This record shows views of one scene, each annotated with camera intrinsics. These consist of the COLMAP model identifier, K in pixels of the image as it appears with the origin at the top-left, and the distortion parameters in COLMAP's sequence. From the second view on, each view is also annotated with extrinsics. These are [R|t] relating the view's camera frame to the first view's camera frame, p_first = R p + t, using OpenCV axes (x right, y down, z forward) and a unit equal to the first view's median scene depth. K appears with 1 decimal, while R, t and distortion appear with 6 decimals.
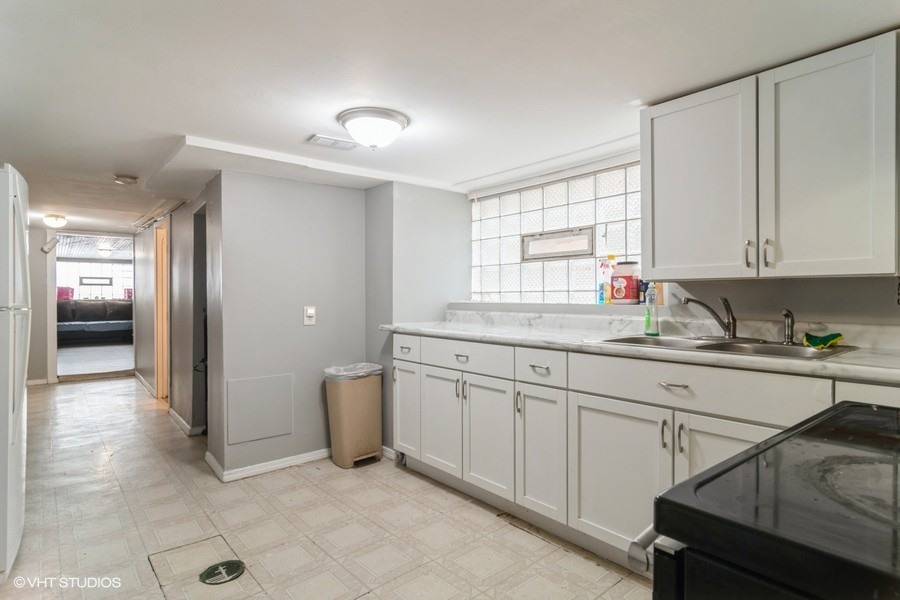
lens RADIAL K [[480.0, 0, 457.0], [0, 480.0, 301.5], [0, 0, 1]] dist [-0.006558, -0.001800]
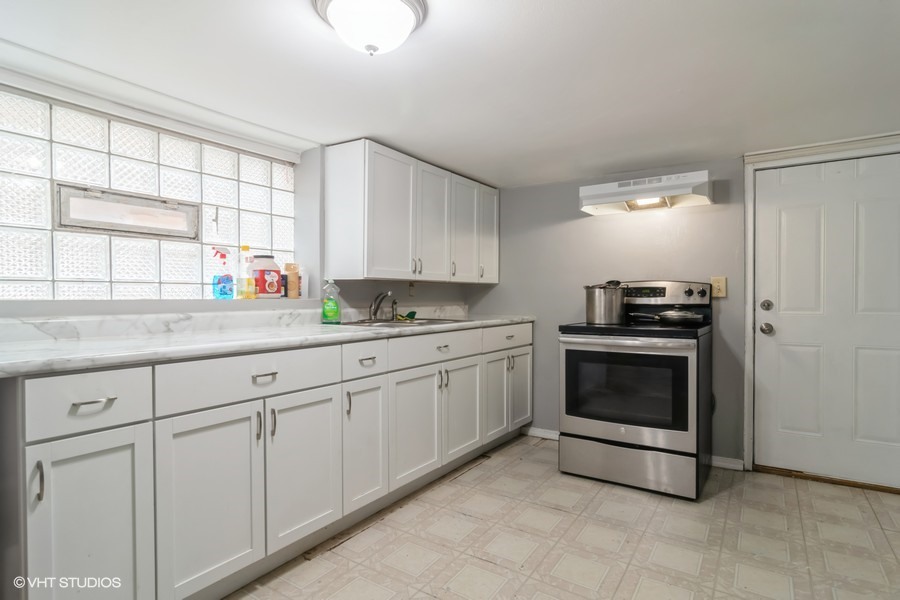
lens RADIAL K [[480.0, 0, 455.6], [0, 480.0, 299.4], [0, 0, 1]] dist [-0.006558, -0.001800]
pose [[-0.283455, -0.004437, 0.958975, -0.640970], [0.013121, 0.999878, 0.008504, 0.003520], [-0.958896, 0.014993, -0.283362, 0.833322]]
